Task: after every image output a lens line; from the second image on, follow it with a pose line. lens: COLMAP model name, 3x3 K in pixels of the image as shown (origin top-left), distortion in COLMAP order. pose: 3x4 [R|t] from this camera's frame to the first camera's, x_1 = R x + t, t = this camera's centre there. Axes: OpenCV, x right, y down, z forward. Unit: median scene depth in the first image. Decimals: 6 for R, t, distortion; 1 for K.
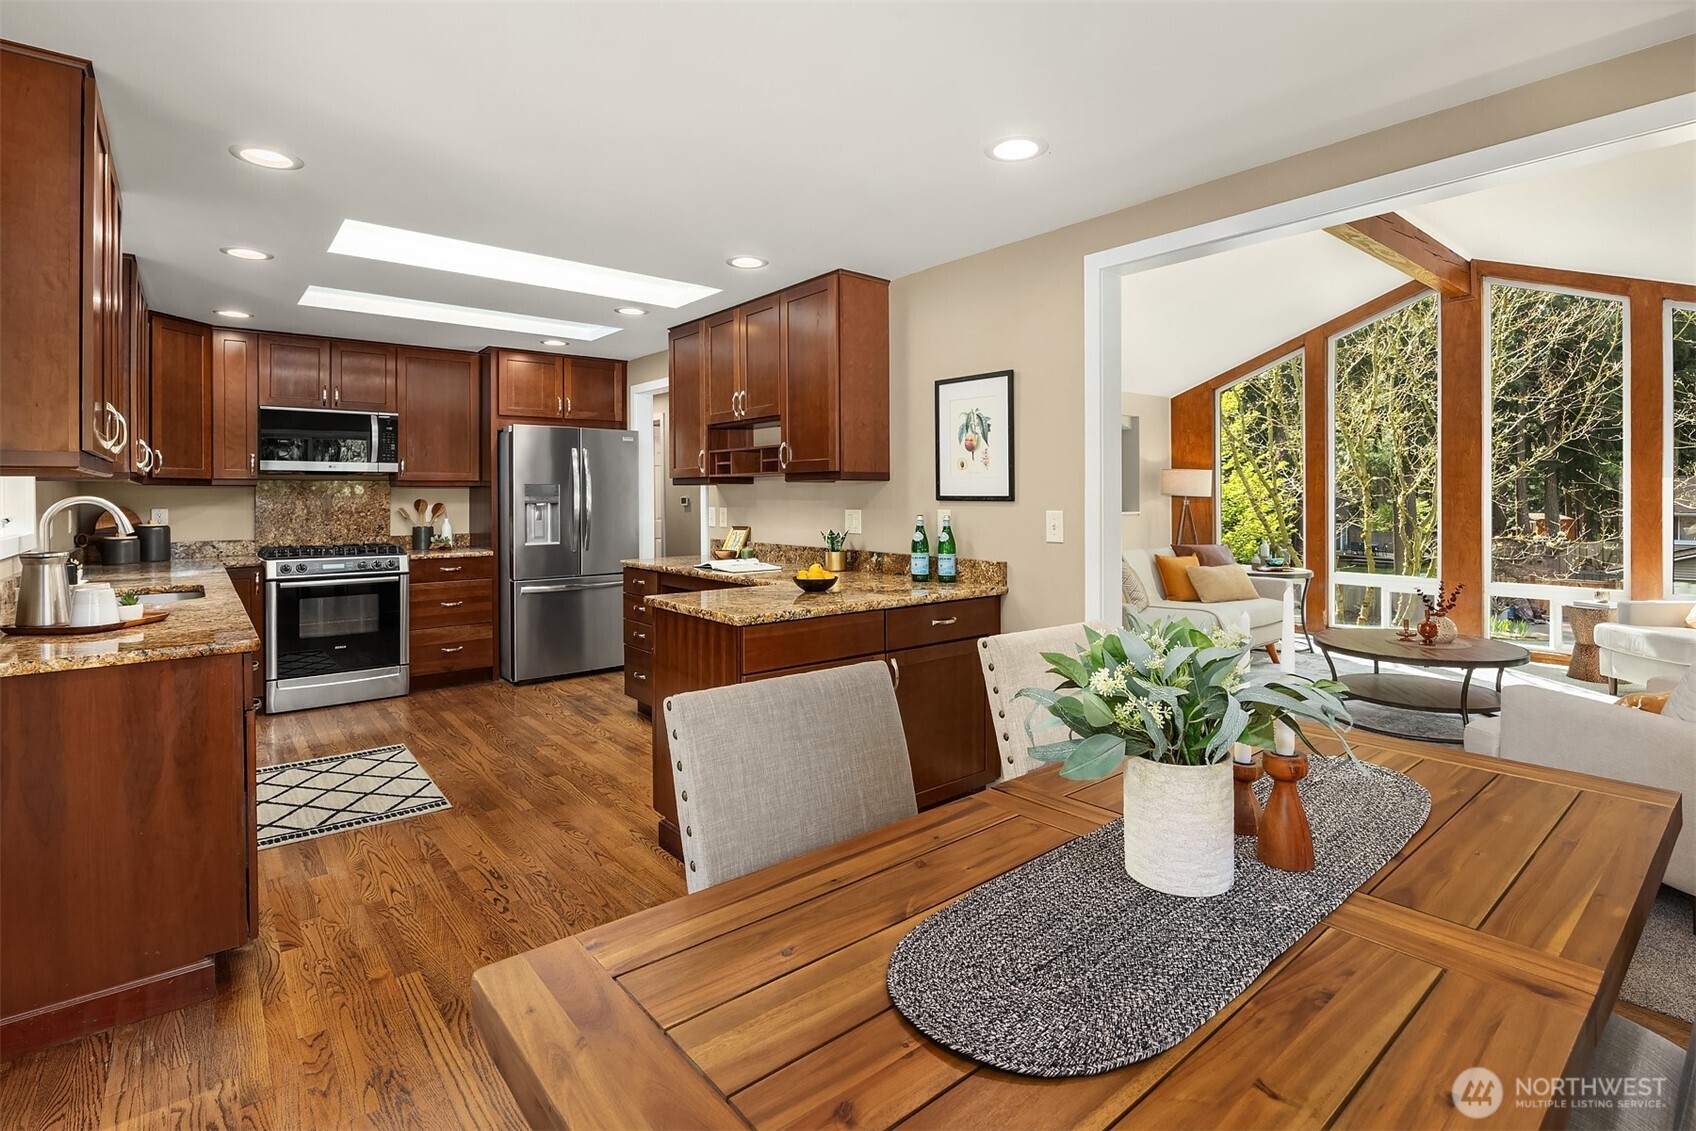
lens RADIAL K [[806.9, 0, 847.8], [0, 806.9, 501.4], [0, 0, 1]] dist [-0.016669, 0.000333]
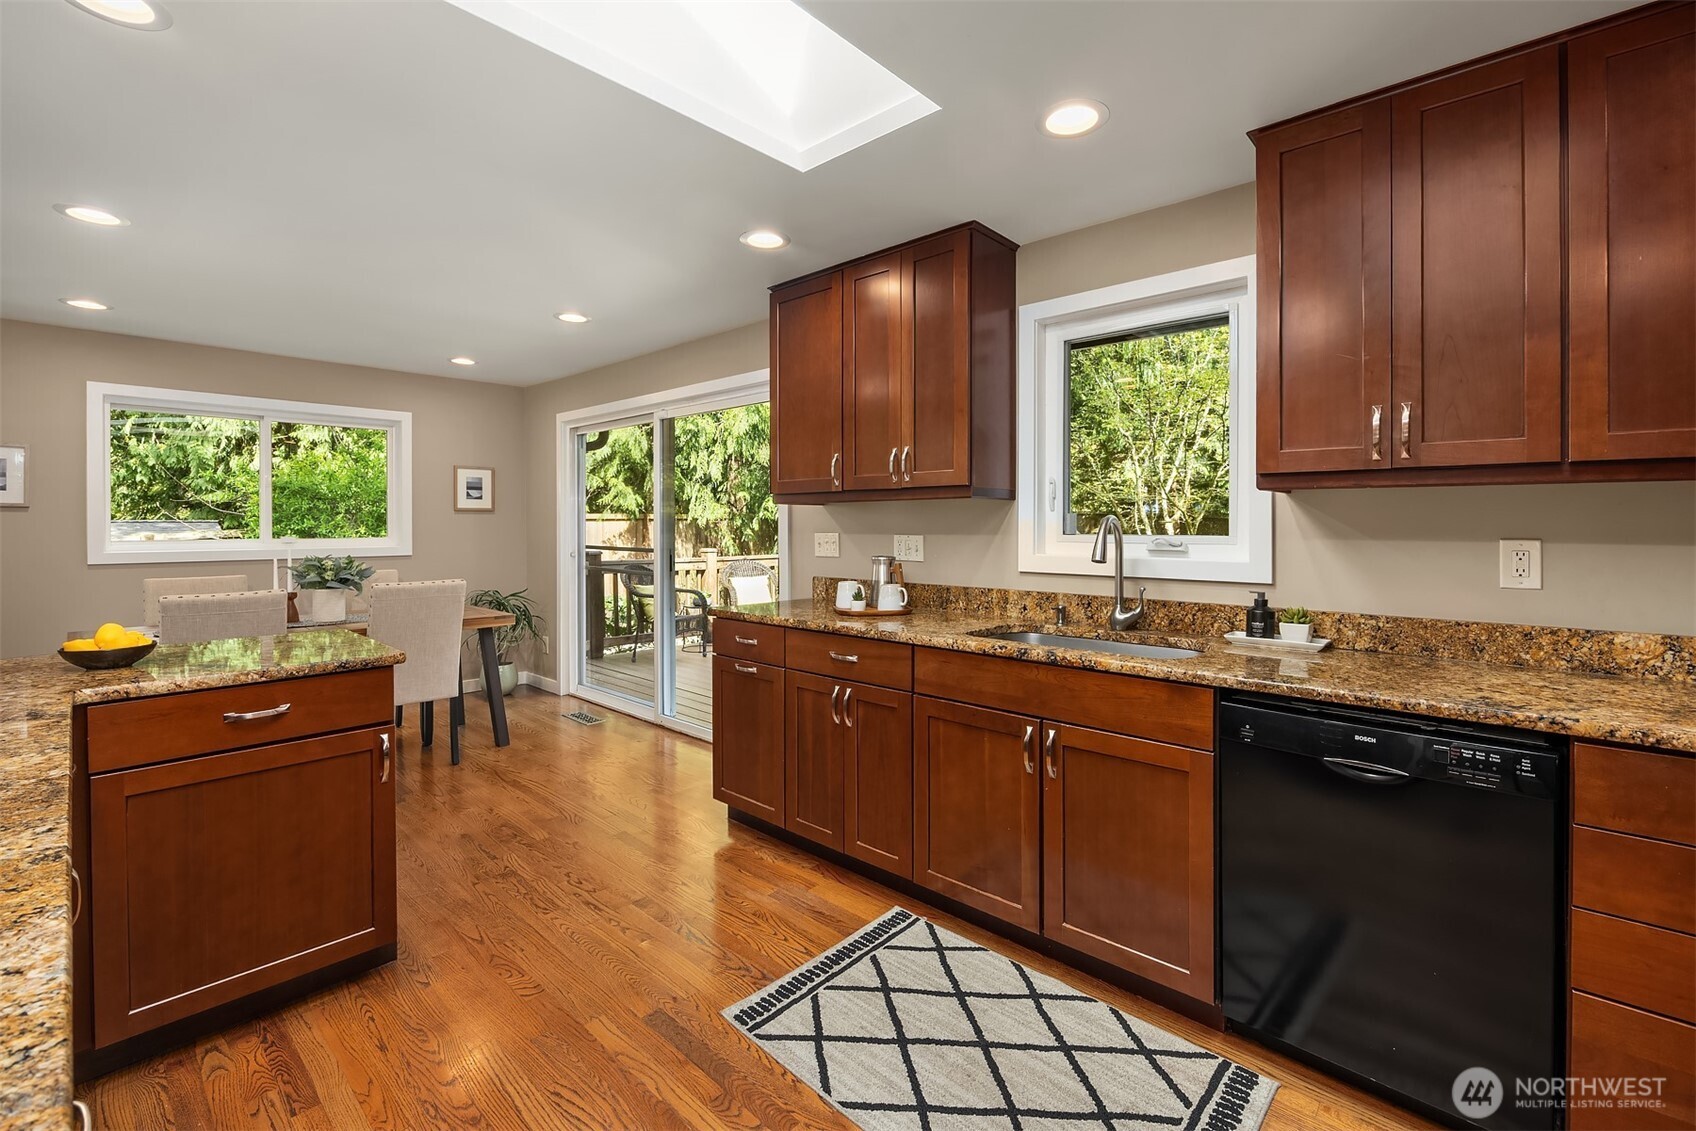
lens RADIAL K [[741.5, 0, 852.7], [0, 741.5, 520.9], [0, 0, 1]] dist [0.000353, -0.000213]
pose [[-0.990314, 0.004189, -0.138779, -0.516579], [0.003115, 0.999964, 0.007956, -0.008823], [0.138808, 0.007446, -0.990291, 1.586420]]
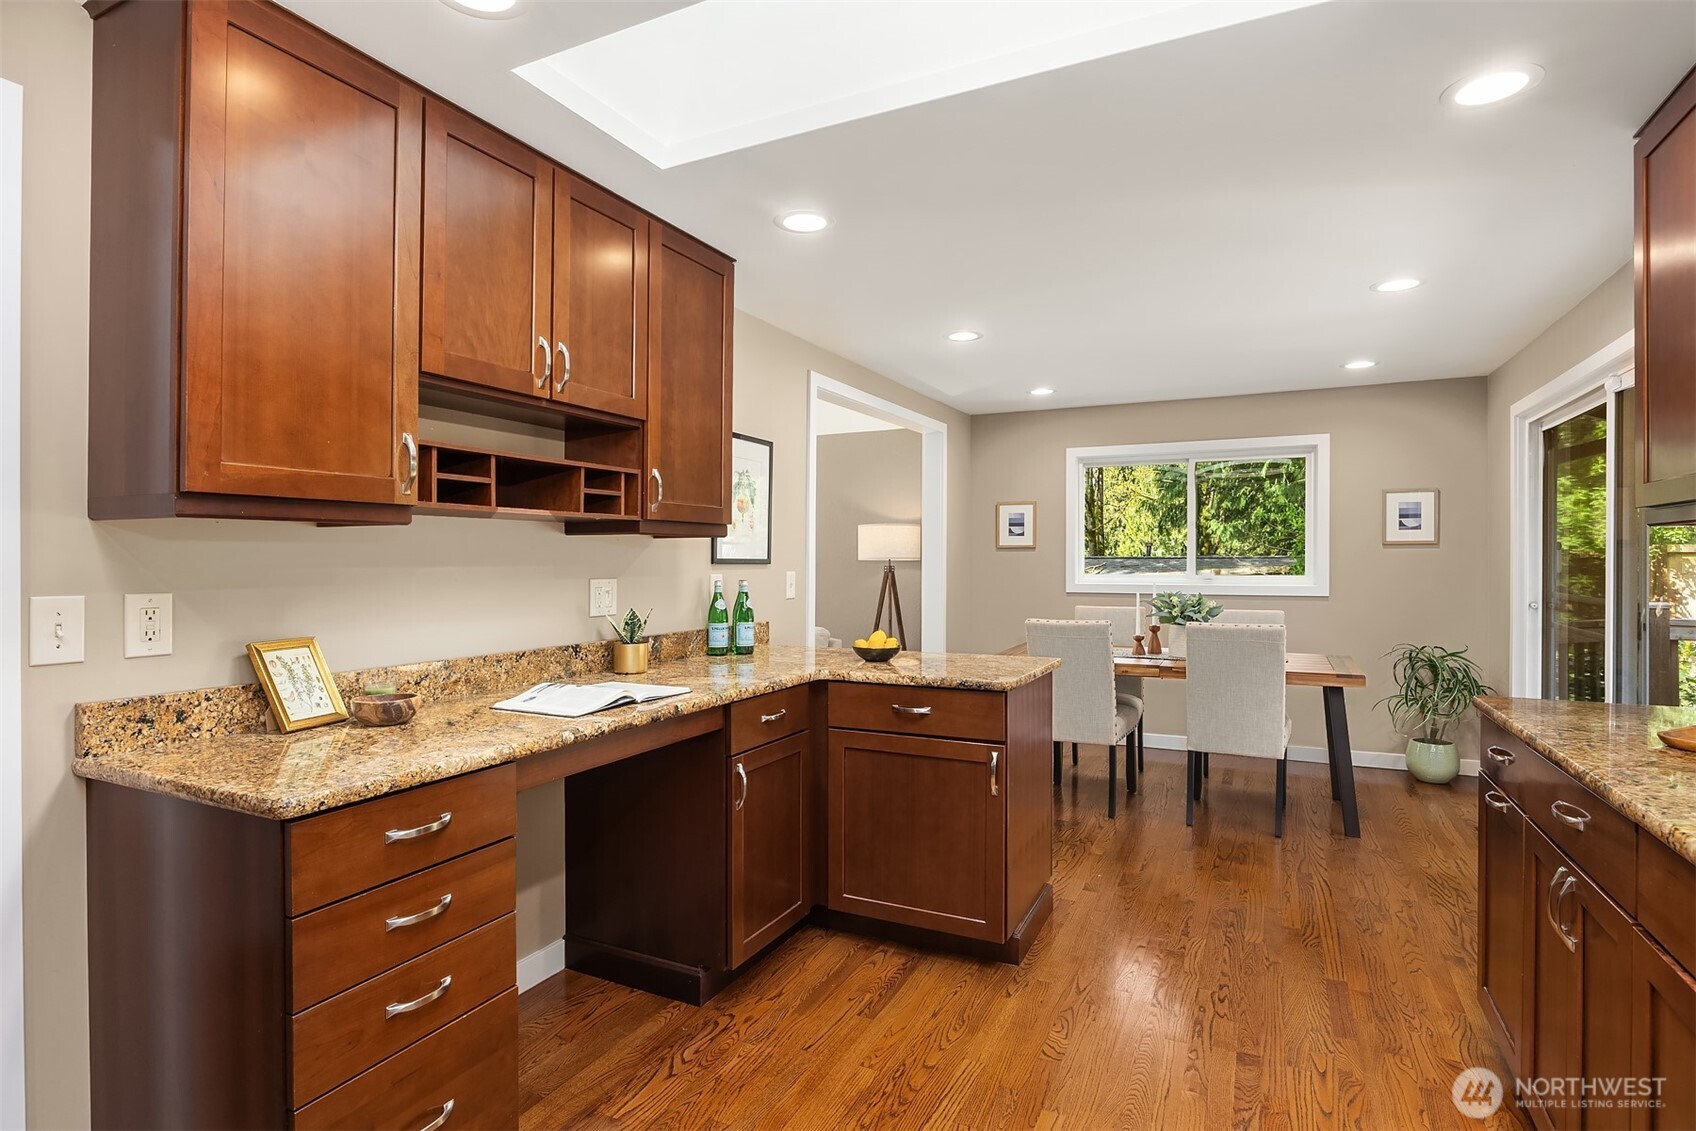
lens RADIAL K [[859.0, 0, 849.6], [0, 859.0, 552.0], [0, 0, 1]] dist [-0.013885, 0.000173]
pose [[-0.416892, 0.013672, 0.908853, -0.881039], [0.011386, 0.999887, -0.009819, -0.003930], [-0.908885, 0.006254, -0.417001, 1.367608]]
